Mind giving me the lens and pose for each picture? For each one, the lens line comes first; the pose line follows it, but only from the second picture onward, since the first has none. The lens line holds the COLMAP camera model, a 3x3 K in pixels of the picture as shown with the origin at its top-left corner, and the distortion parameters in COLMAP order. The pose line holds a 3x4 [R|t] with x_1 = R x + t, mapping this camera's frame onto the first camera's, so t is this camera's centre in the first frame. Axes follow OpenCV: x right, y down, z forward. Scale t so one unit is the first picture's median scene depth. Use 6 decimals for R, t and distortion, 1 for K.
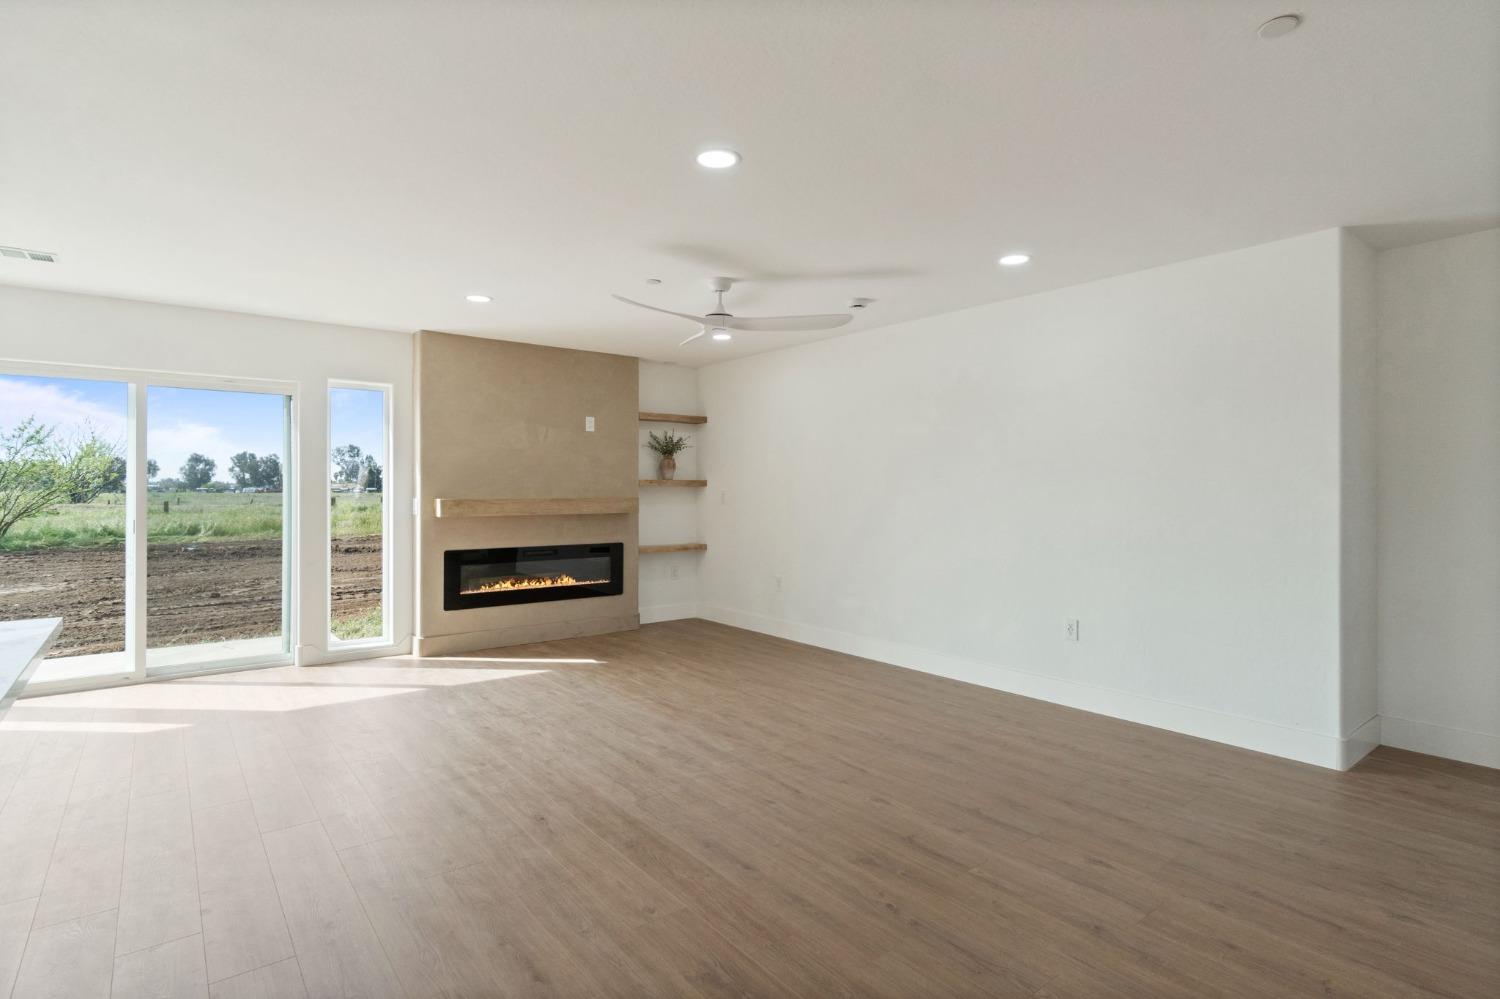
lens RADIAL K [[753.7, 0, 747.4], [0, 753.7, 491.8], [0, 0, 1]] dist [-0.007428, 0.002033]
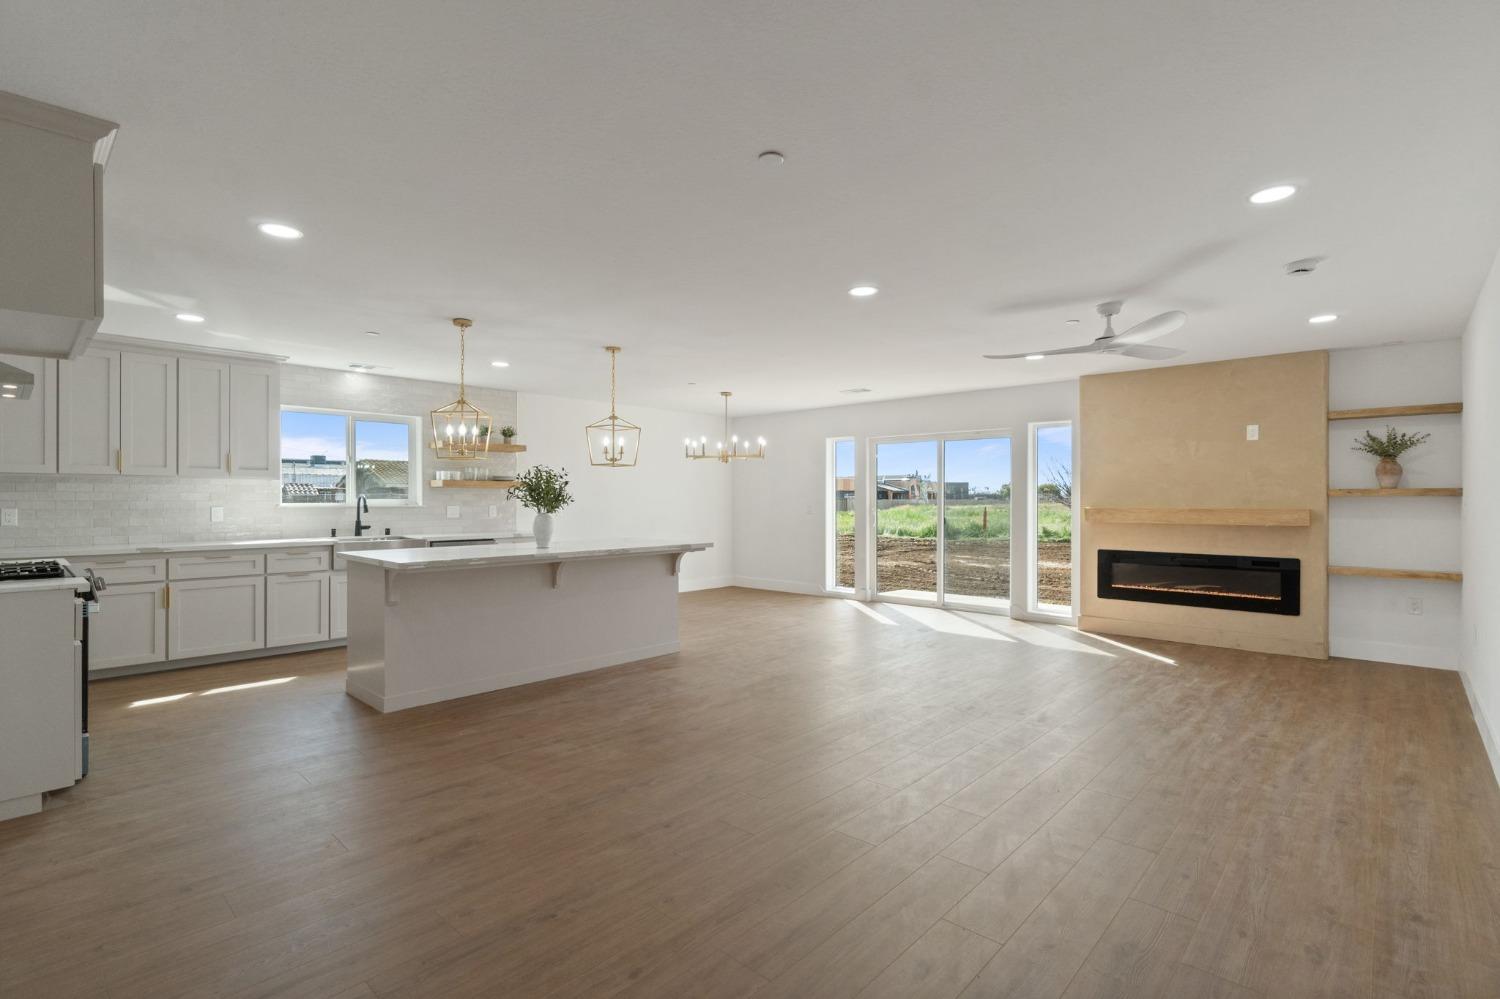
lens RADIAL K [[700.0, 0, 749.0], [0, 700.0, 500.6], [0, 0, 1]] dist [-0.006524, 0.001420]
pose [[0.155855, 0.000874, -0.987780, 0.526505], [-0.003874, 0.999992, 0.000273, -0.000340], [0.987772, 0.003785, 0.155858, 0.202953]]
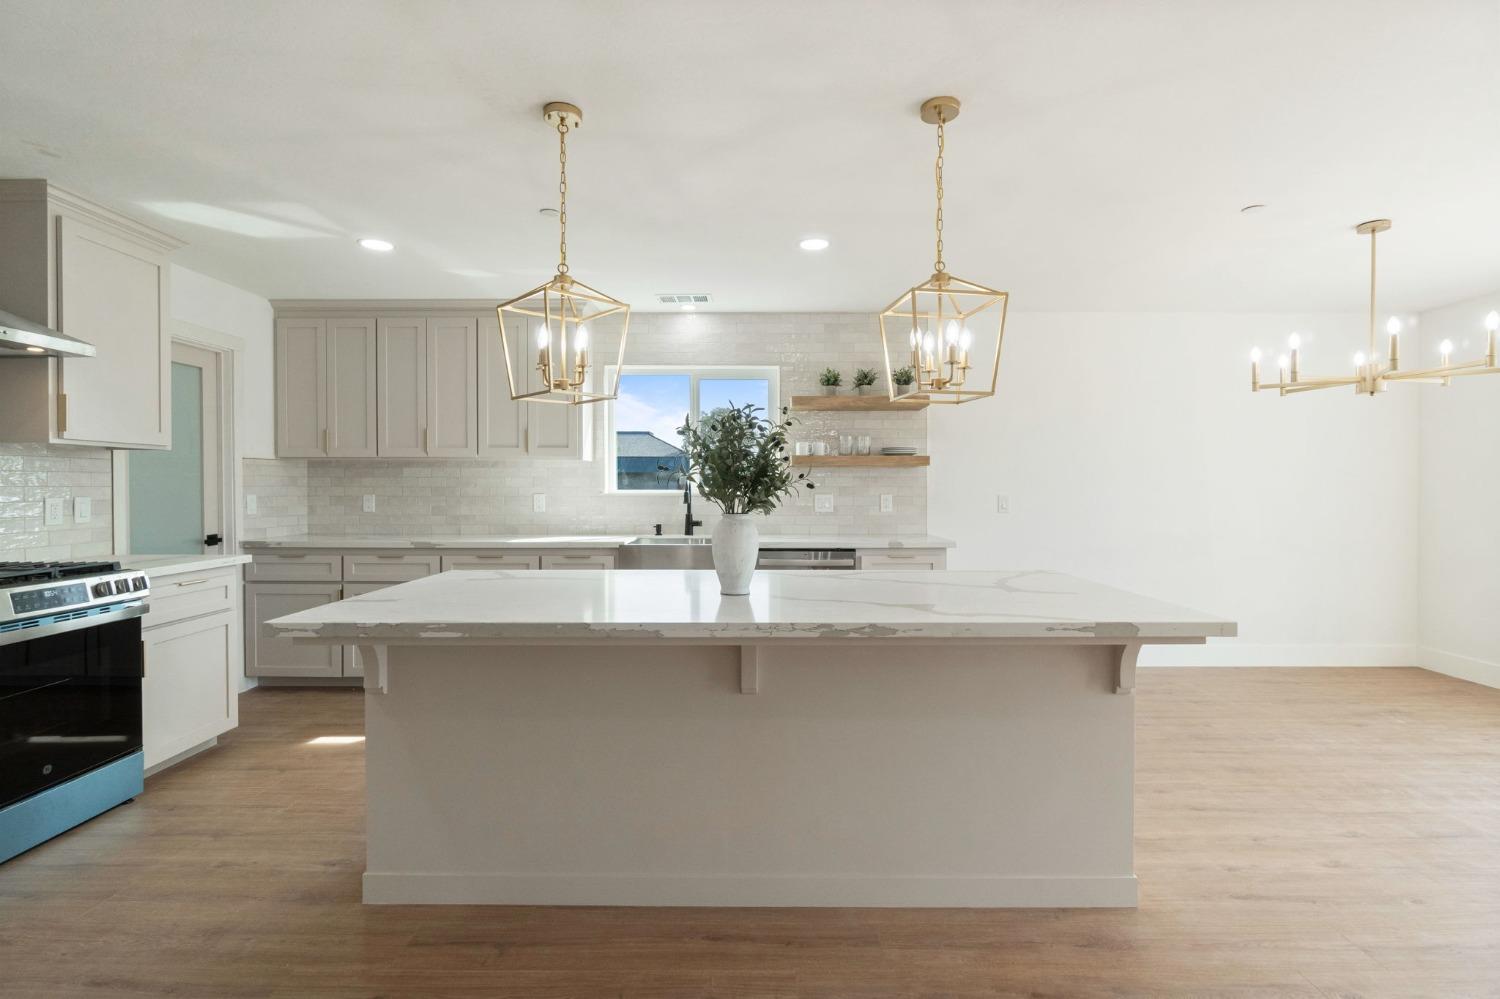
lens RADIAL K [[700.0, 0, 752.2], [0, 700.0, 494.8], [0, 0, 1]] dist [-0.006524, 0.001420]
pose [[-0.618020, 0.007421, -0.786128, 0.030597], [-0.003593, 0.999918, 0.012264, 0.001202], [0.786154, 0.010404, -0.617942, 0.303836]]
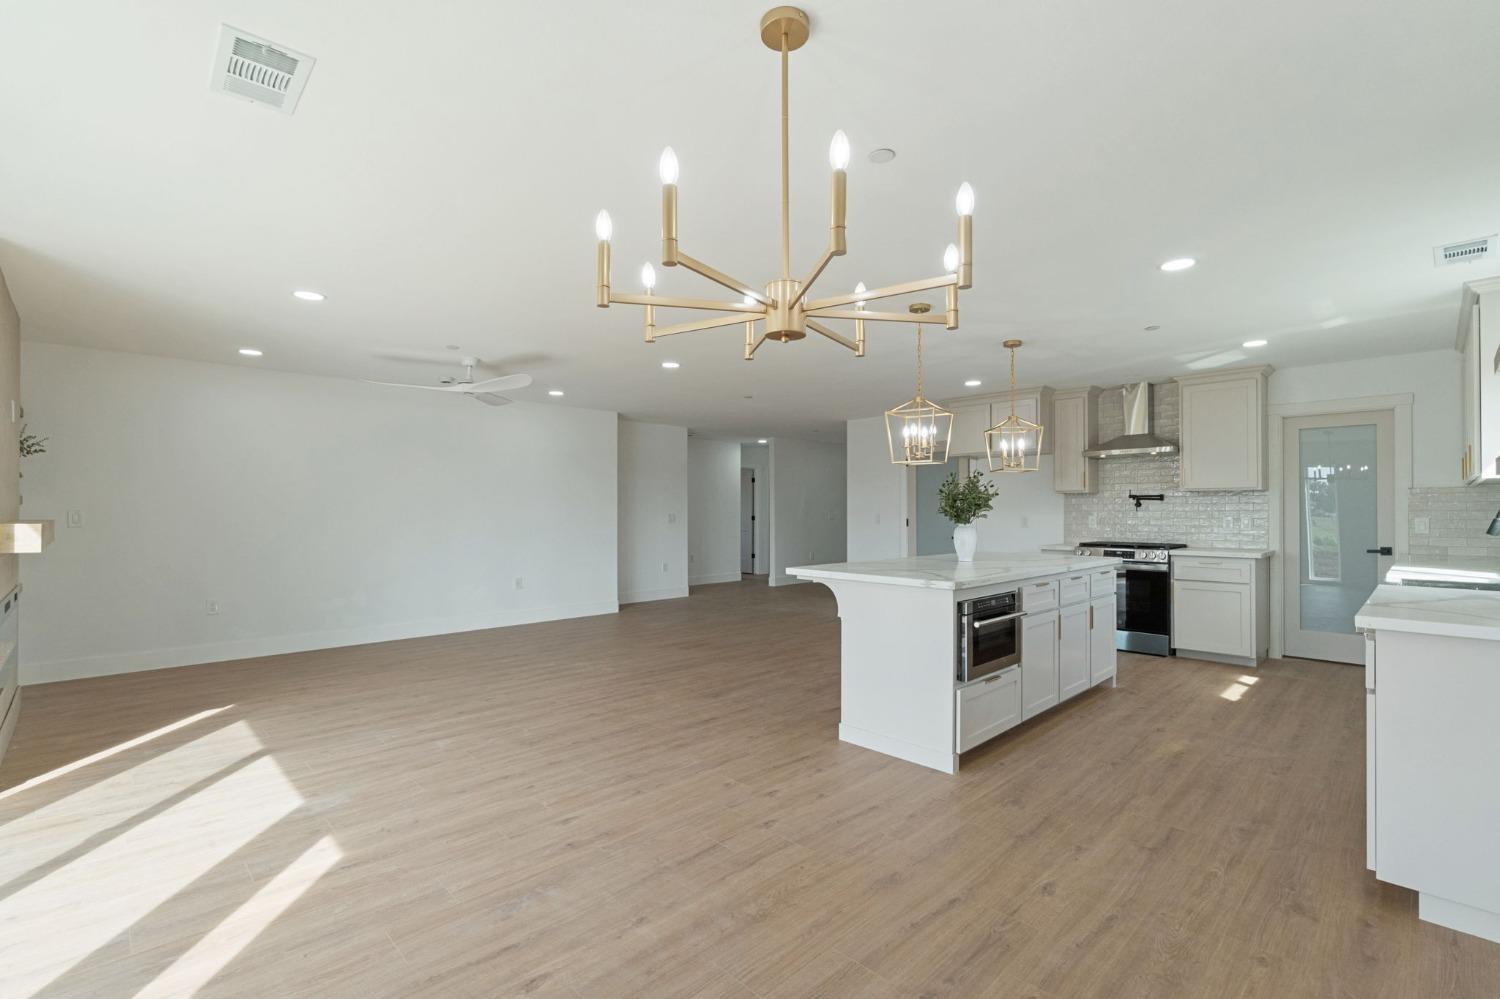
lens RADIAL K [[674.8, 0, 754.1], [0, 674.8, 506.2], [0, 0, 1]] dist [-0.000593, 0.000418]
pose [[-0.120373, 0.004103, 0.992720, -0.814820], [0.003005, 0.999988, -0.003768, -0.001583], [-0.992724, 0.002530, -0.120384, 0.380082]]
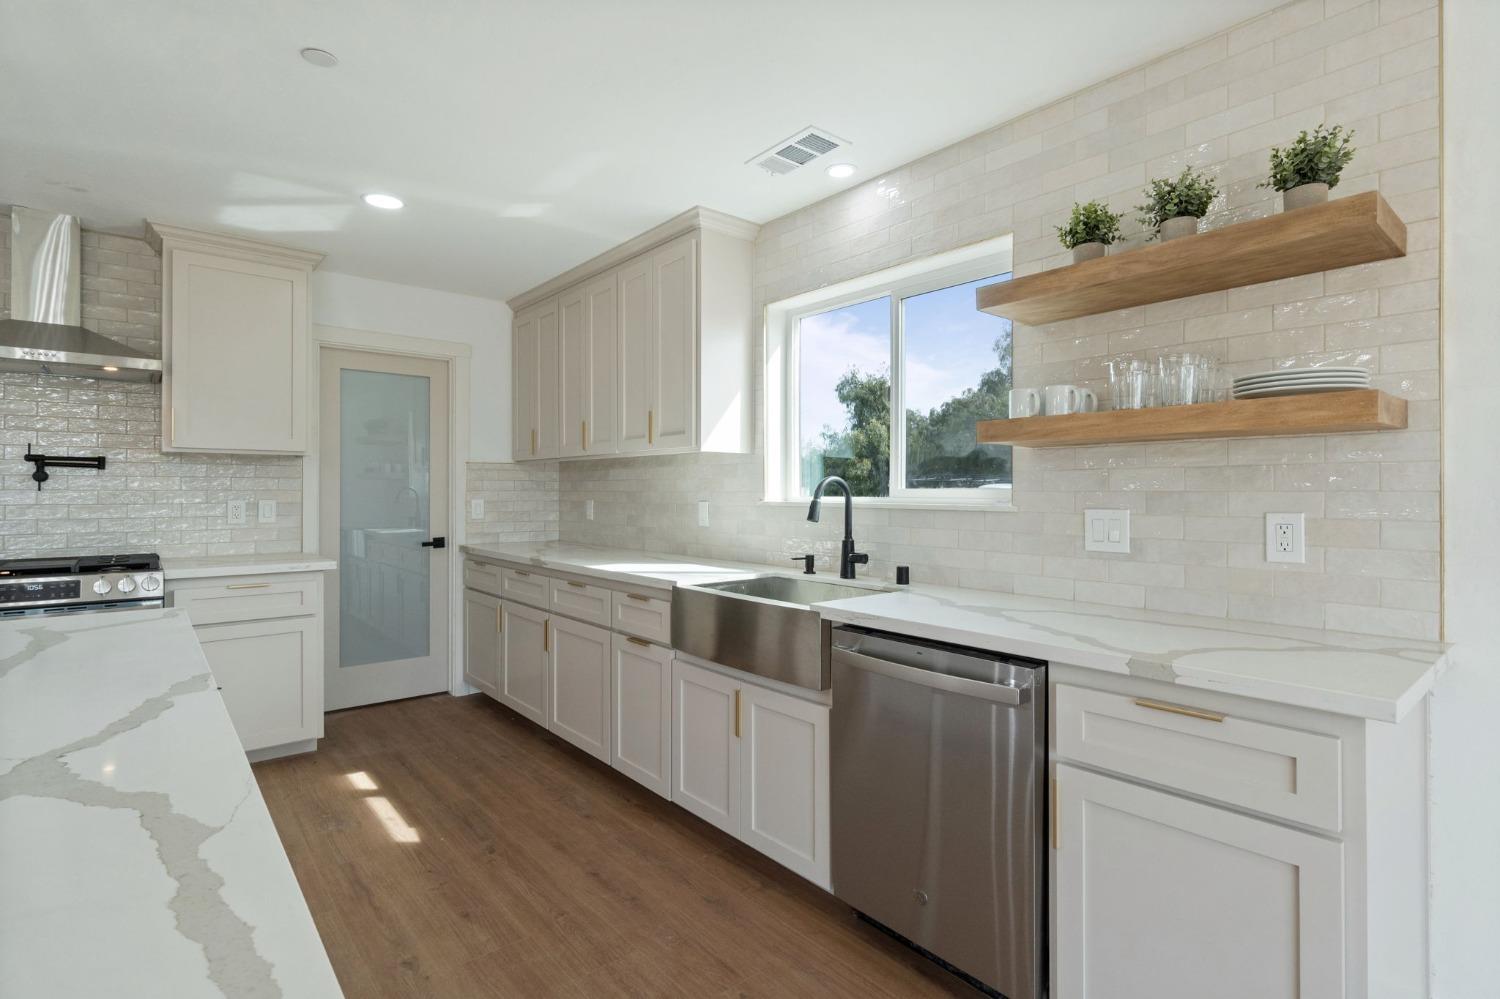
lens RADIAL K [[722.5, 0, 754.0], [0, 722.5, 491.8], [0, 0, 1]] dist [-0.004793, 0.002408]
pose [[-0.998871, -0.003514, -0.047374, -0.392873], [-0.003626, 0.999991, 0.002271, 0.001310], [0.047366, 0.002440, -0.998875, 0.225757]]
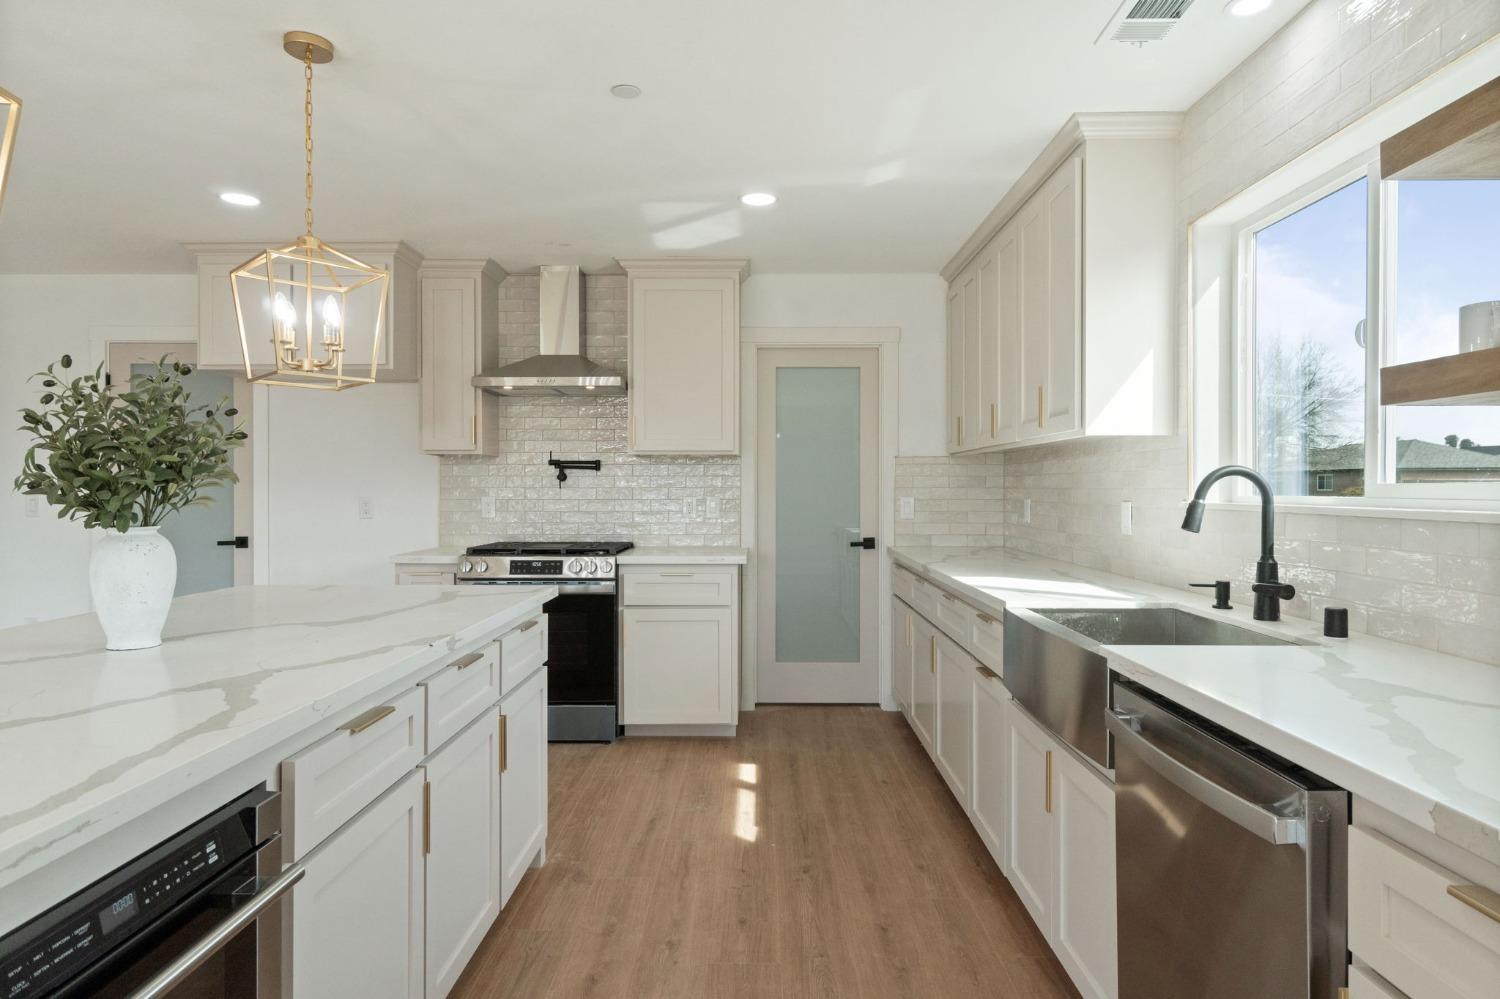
lens RADIAL K [[857.1, 0, 757.3], [0, 857.1, 494.6], [0, 0, 1]] dist [0.002153, -0.002786]
pose [[-0.787692, -0.006799, 0.616031, -0.506875], [-0.000268, 0.999943, 0.010693, 0.000937], [-0.616069, 0.008258, -0.787649, 0.190649]]
